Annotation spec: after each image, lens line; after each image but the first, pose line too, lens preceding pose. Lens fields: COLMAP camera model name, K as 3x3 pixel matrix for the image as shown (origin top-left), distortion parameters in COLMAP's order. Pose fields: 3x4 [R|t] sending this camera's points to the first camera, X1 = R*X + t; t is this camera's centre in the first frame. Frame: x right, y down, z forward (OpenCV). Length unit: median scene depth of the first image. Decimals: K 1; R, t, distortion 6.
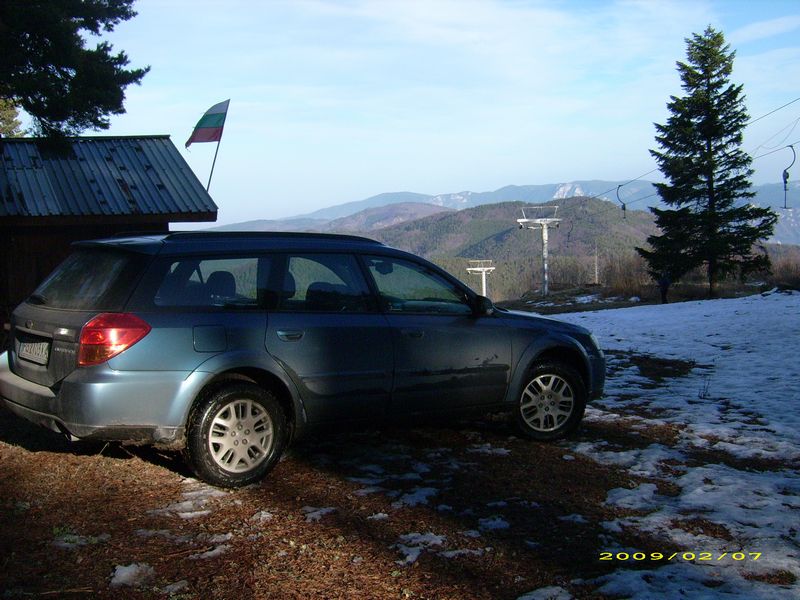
lens RADIAL K [[1079.3, 0, 400.0], [0, 1079.3, 300.0], [0, 0, 1]] dist [-0.134635, -0.021753]
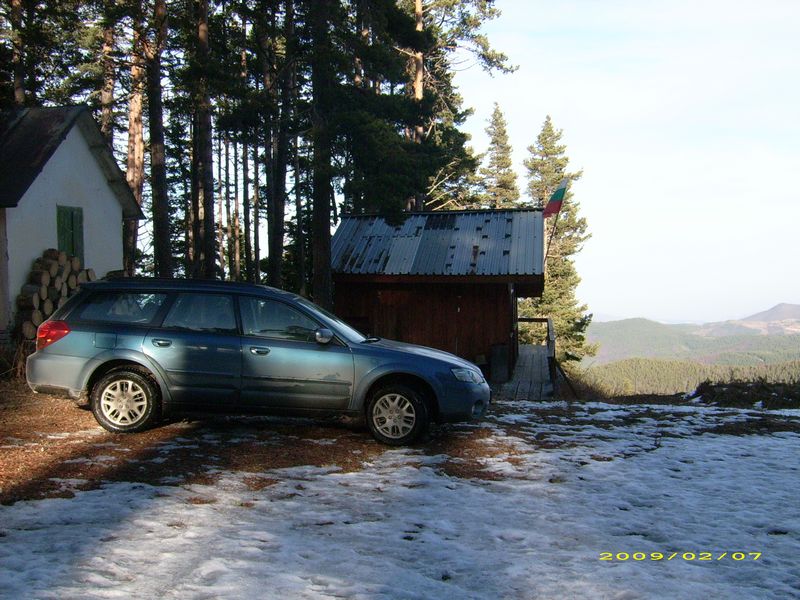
lens RADIAL K [[1079.3, 0, 400.0], [0, 1079.3, 300.0], [0, 0, 1]] dist [-0.134635, -0.021753]
pose [[0.831167, 0.031766, -0.555115, 1.079918], [-0.067718, 0.996718, -0.044356, 0.016271], [0.551884, 0.074458, 0.830590, -0.113359]]
